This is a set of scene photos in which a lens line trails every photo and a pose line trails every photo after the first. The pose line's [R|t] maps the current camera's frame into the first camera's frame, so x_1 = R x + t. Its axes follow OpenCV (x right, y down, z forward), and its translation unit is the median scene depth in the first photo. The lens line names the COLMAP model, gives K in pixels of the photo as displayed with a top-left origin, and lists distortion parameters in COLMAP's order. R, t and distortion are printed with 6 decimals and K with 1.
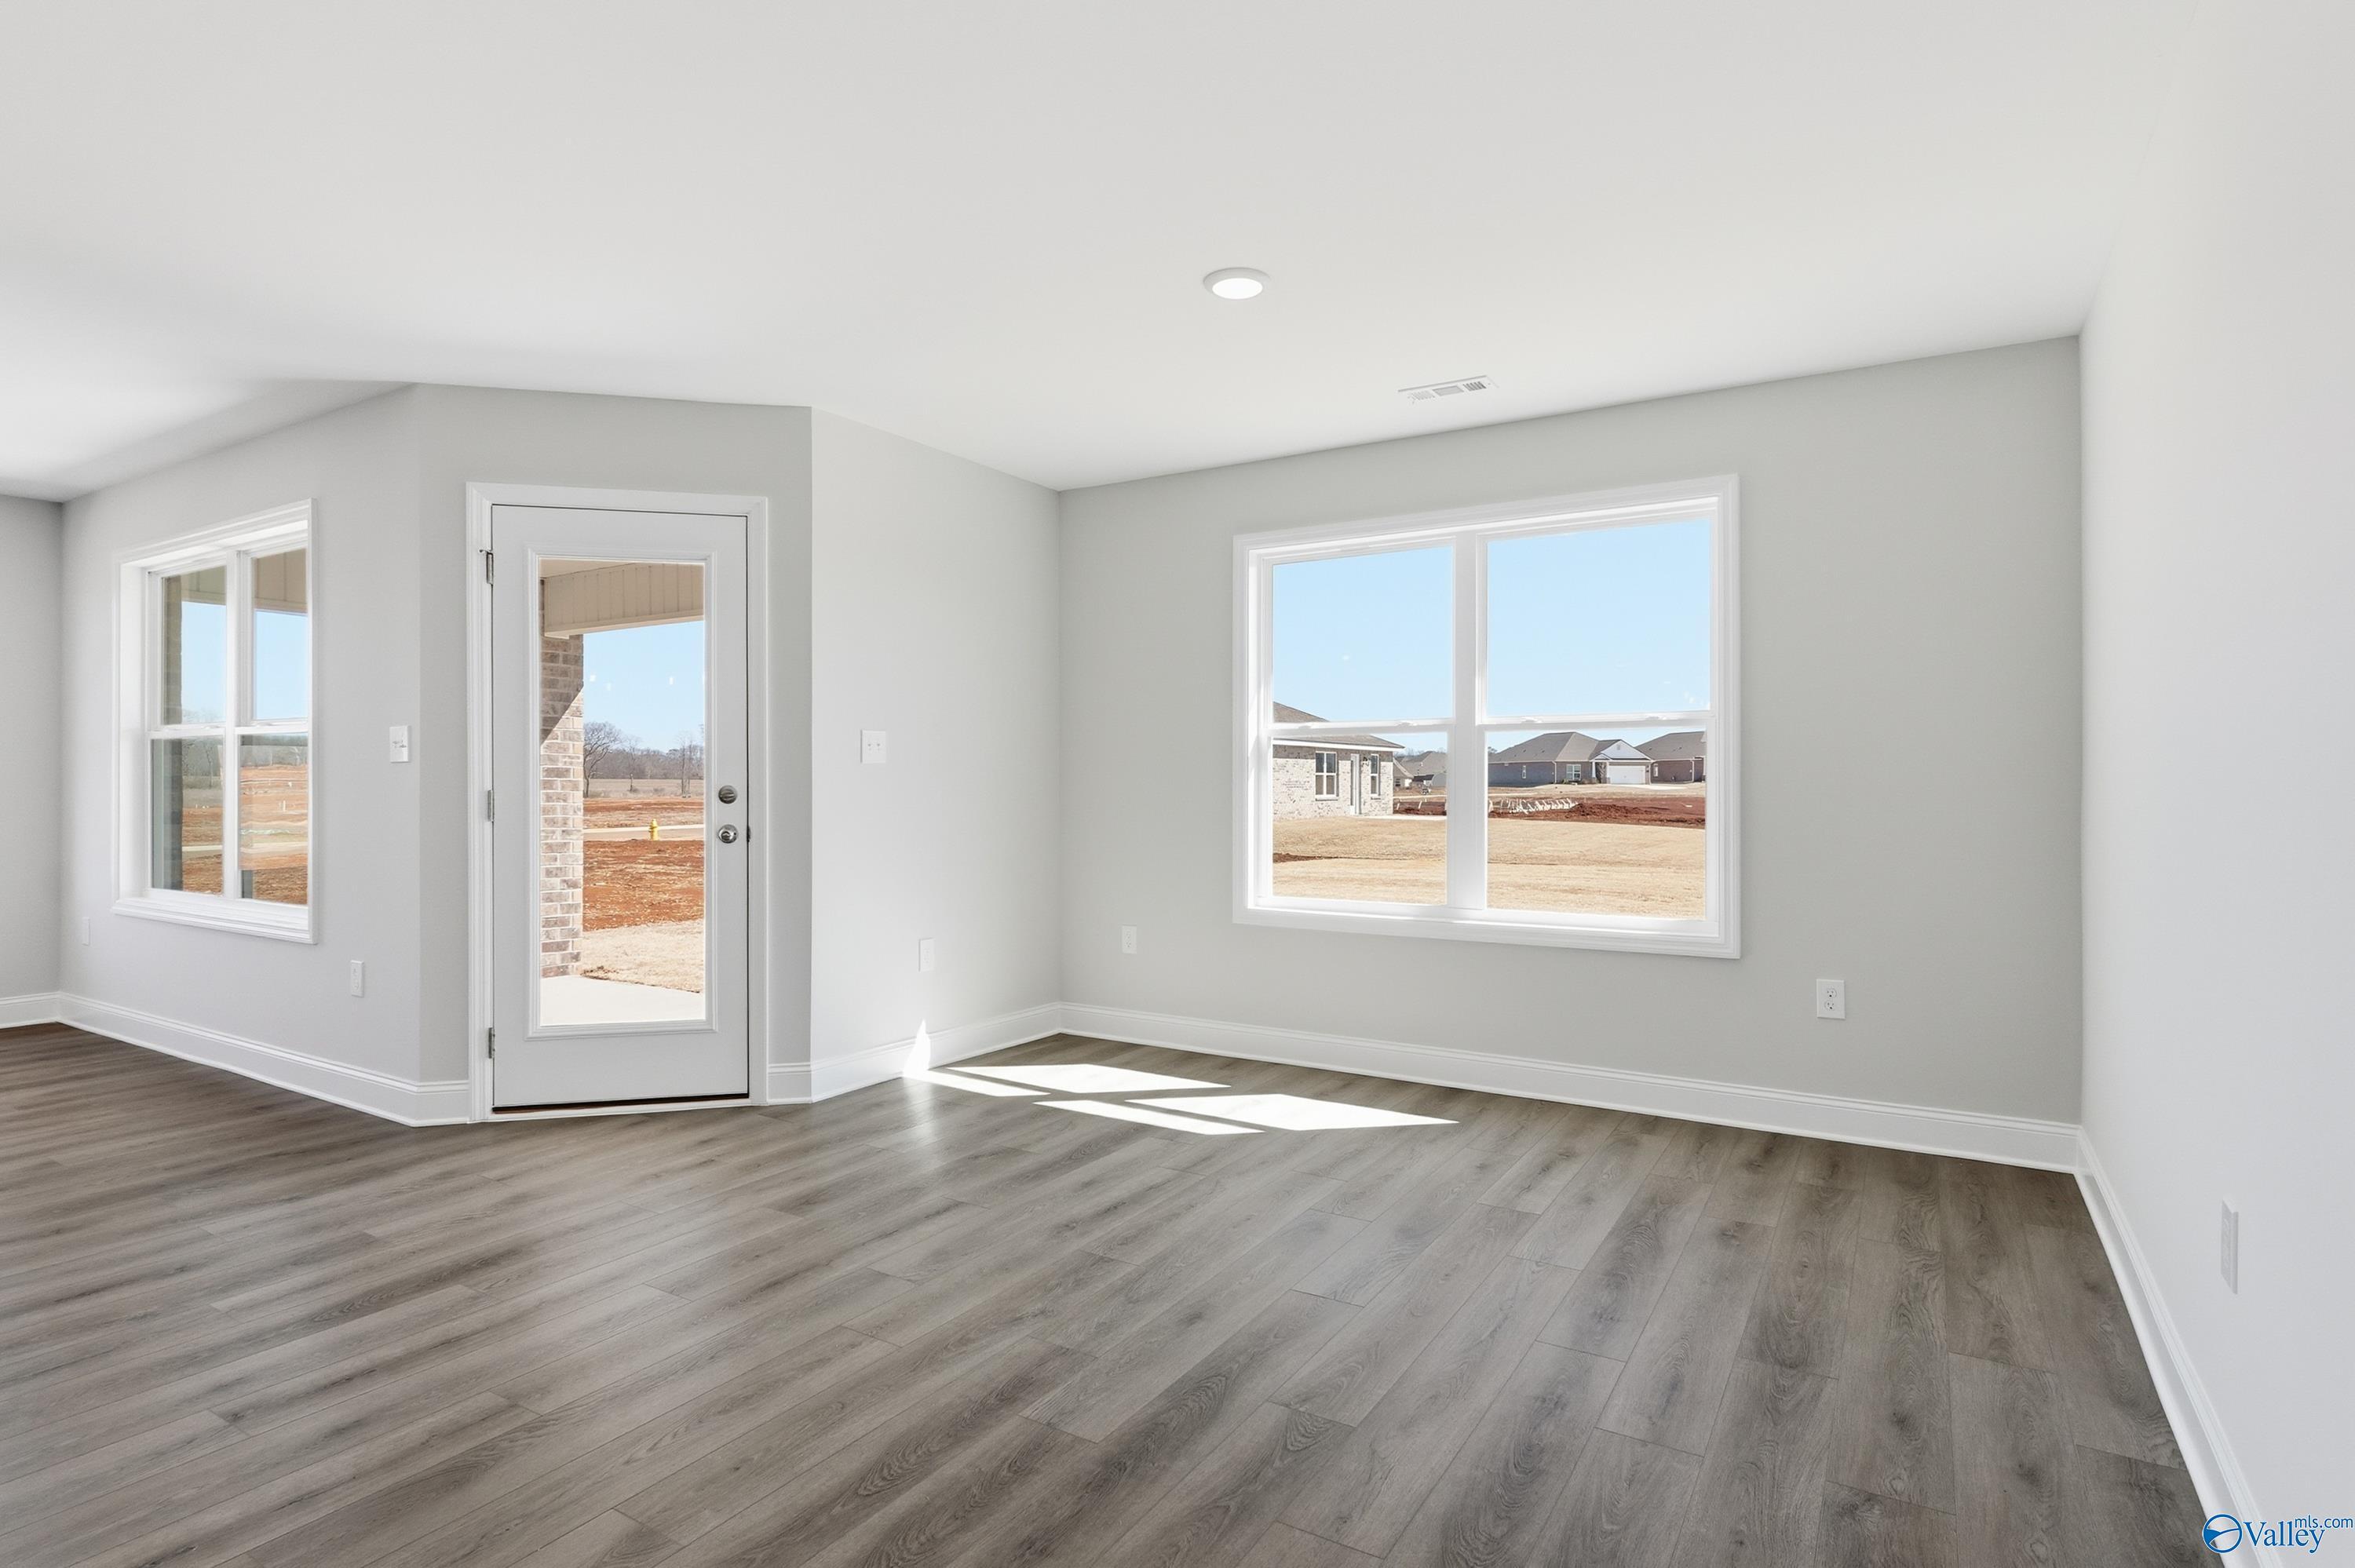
lens RADIAL K [[1201.9, 0, 1174.4], [0, 1201.9, 784.3], [0, 0, 1]] dist [-0.001015, 0.001970]
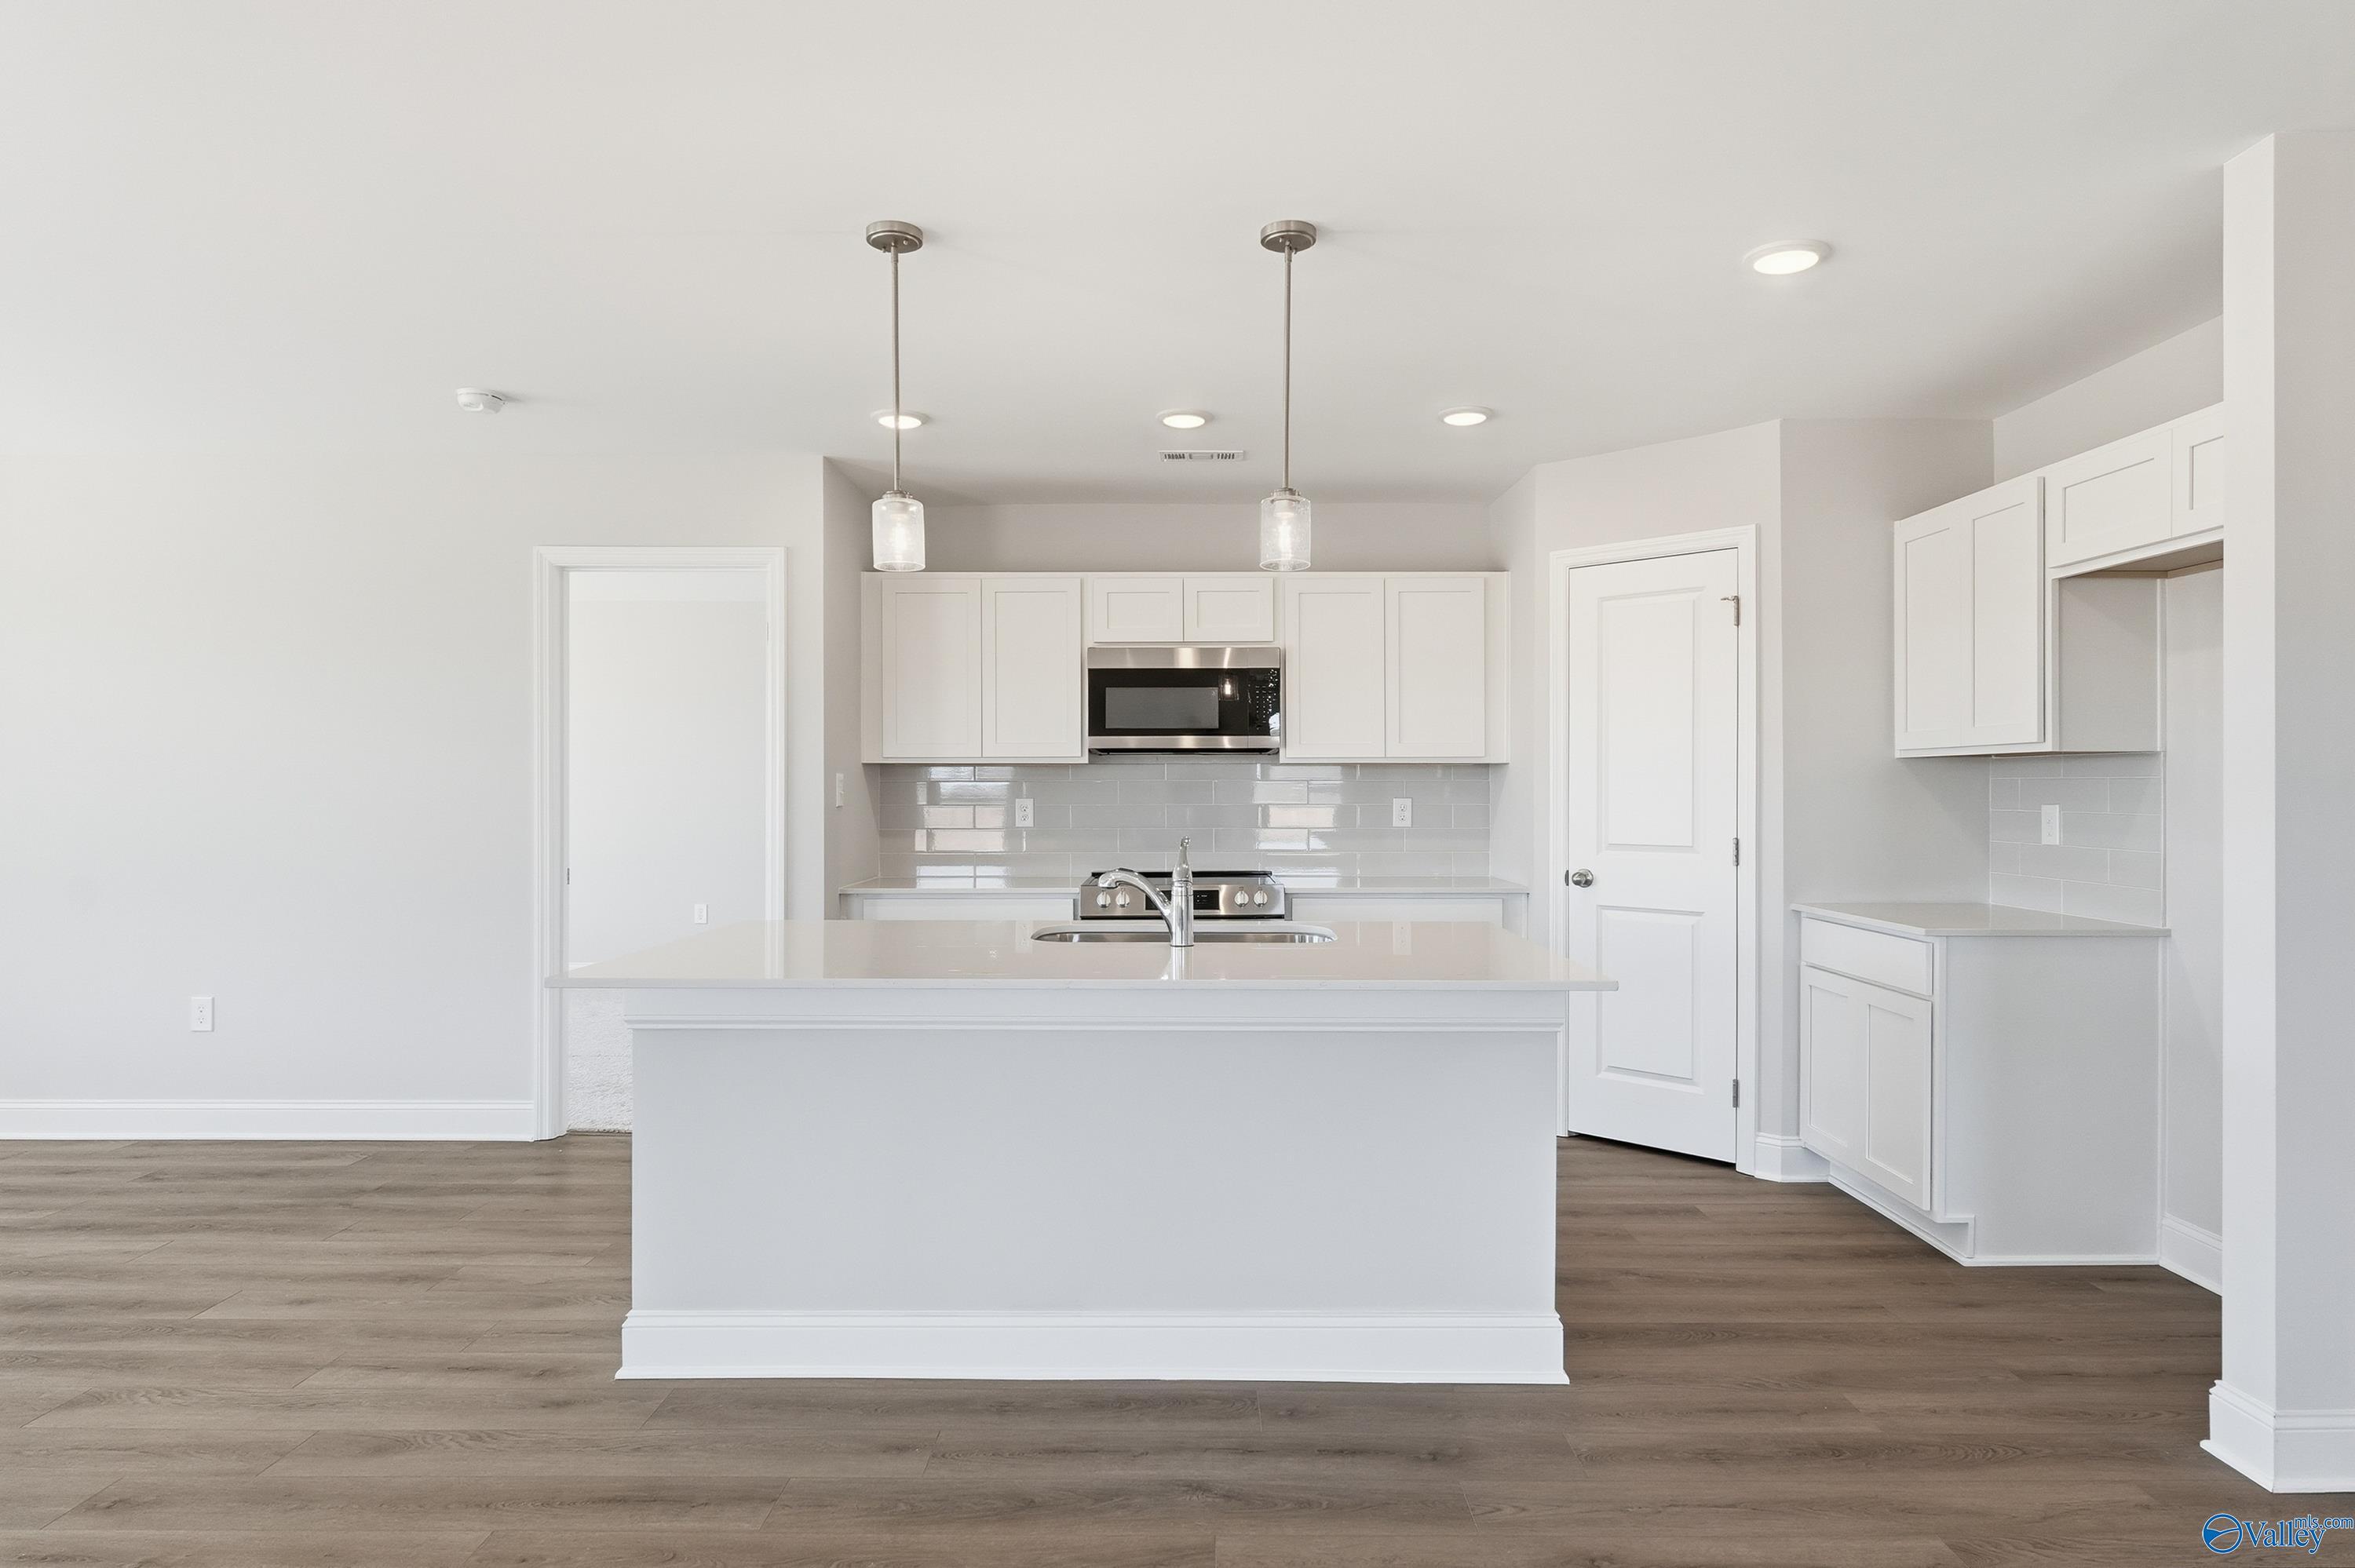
lens RADIAL K [[1351.2, 0, 1183.4], [0, 1351.2, 796.7], [0, 0, 1]] dist [-0.009460, -0.002866]
pose [[-0.516291, -0.007981, 0.856376, -1.026637], [0.001400, 0.999947, 0.010163, -0.032518], [-0.856412, 0.006446, -0.516253, 0.301211]]
